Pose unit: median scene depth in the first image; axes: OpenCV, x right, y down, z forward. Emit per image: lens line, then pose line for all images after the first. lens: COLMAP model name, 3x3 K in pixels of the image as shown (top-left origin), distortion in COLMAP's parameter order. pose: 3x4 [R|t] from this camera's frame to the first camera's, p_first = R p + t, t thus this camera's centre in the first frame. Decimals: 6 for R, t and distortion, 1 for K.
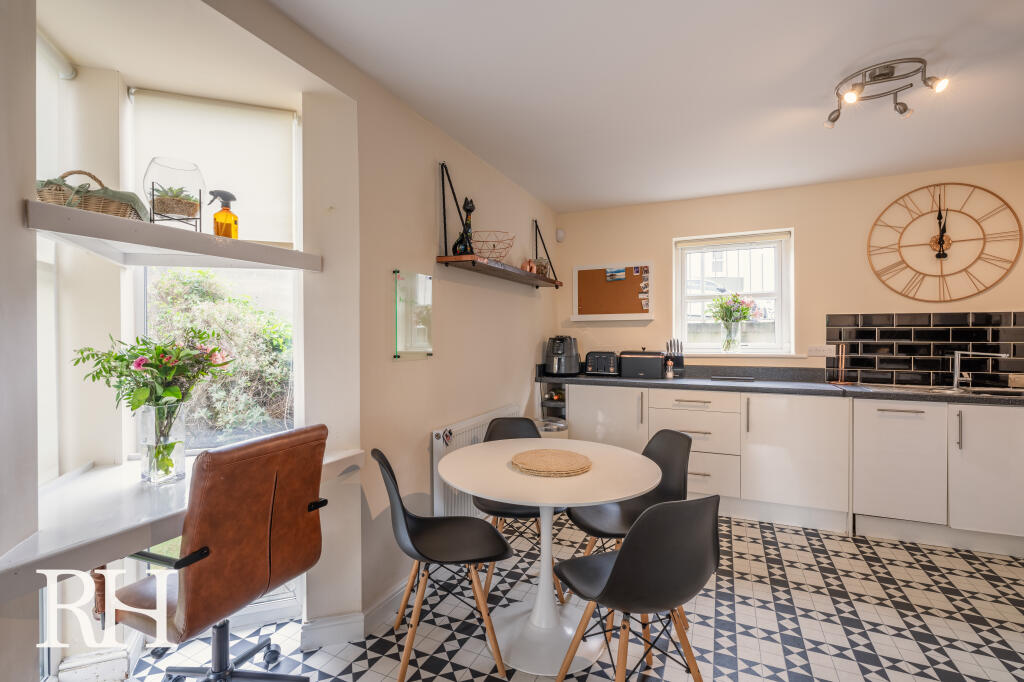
lens RADIAL K [[463.4, 0, 507.0], [0, 463.4, 338.8], [0, 0, 1]] dist [0.003080, 0.000374]
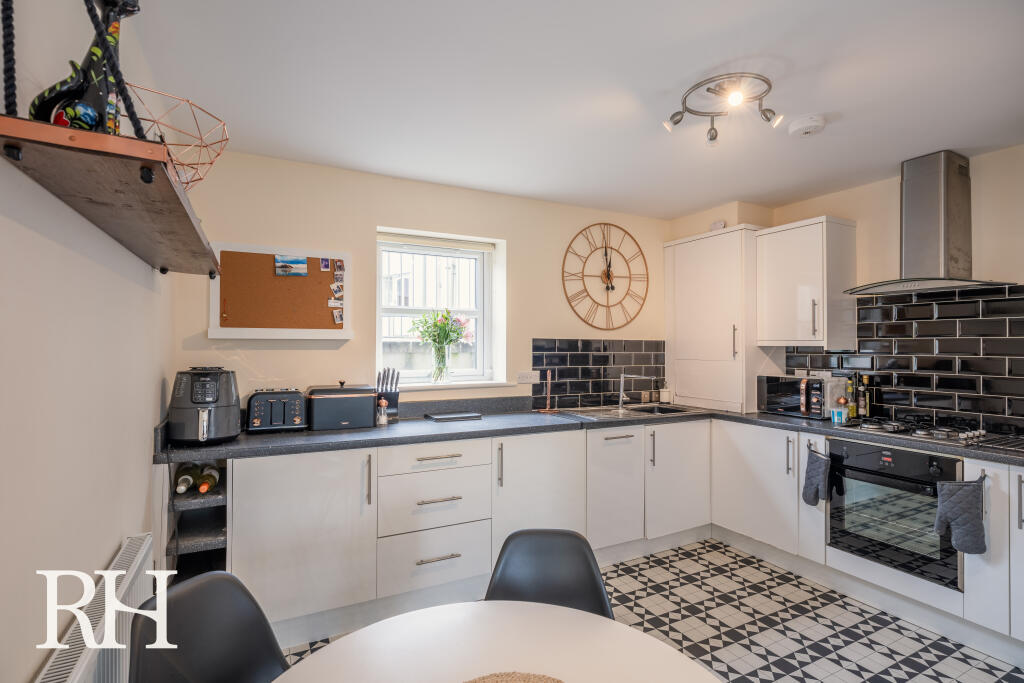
lens RADIAL K [[495.5, 0, 508.7], [0, 495.5, 339.2], [0, 0, 1]] dist [-0.000913, 0.001483]
pose [[0.622971, 0.016546, 0.782070, -0.125598], [0.000348, 0.999770, -0.021430, -0.029021], [-0.782245, 0.013622, 0.622822, 0.413007]]
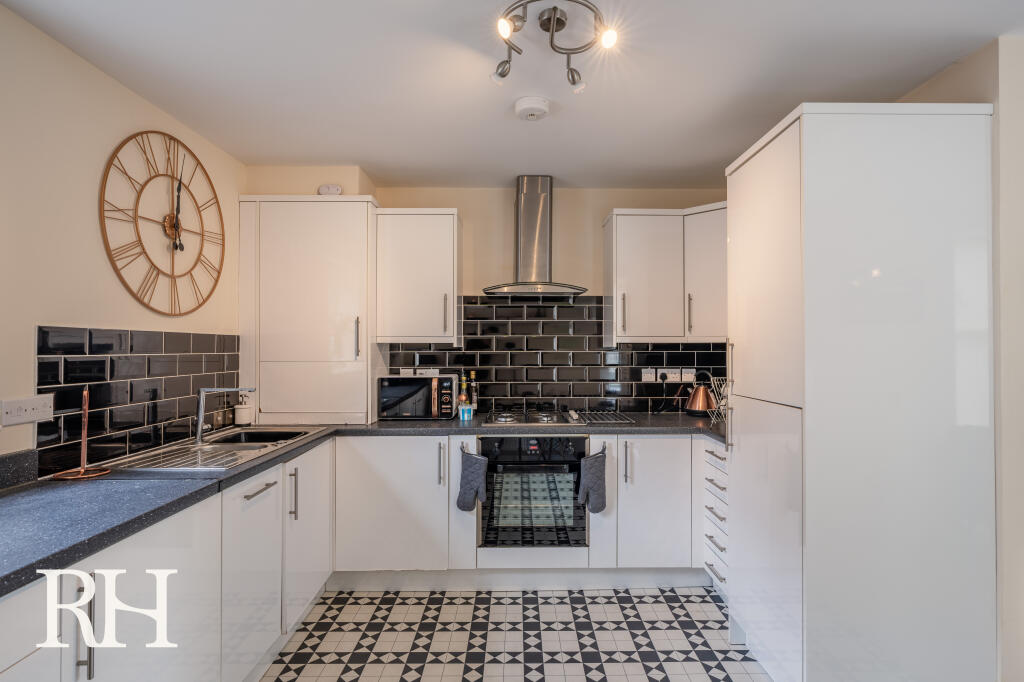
lens RADIAL K [[518.7, 0, 522.4], [0, 518.7, 339.1], [0, 0, 1]] dist [-0.009029, -0.000542]
pose [[-0.420849, 0.015225, 0.907003, 0.052830], [0.008304, 0.999882, -0.012931, -0.029286], [-0.907093, 0.002089, -0.420926, 0.788145]]
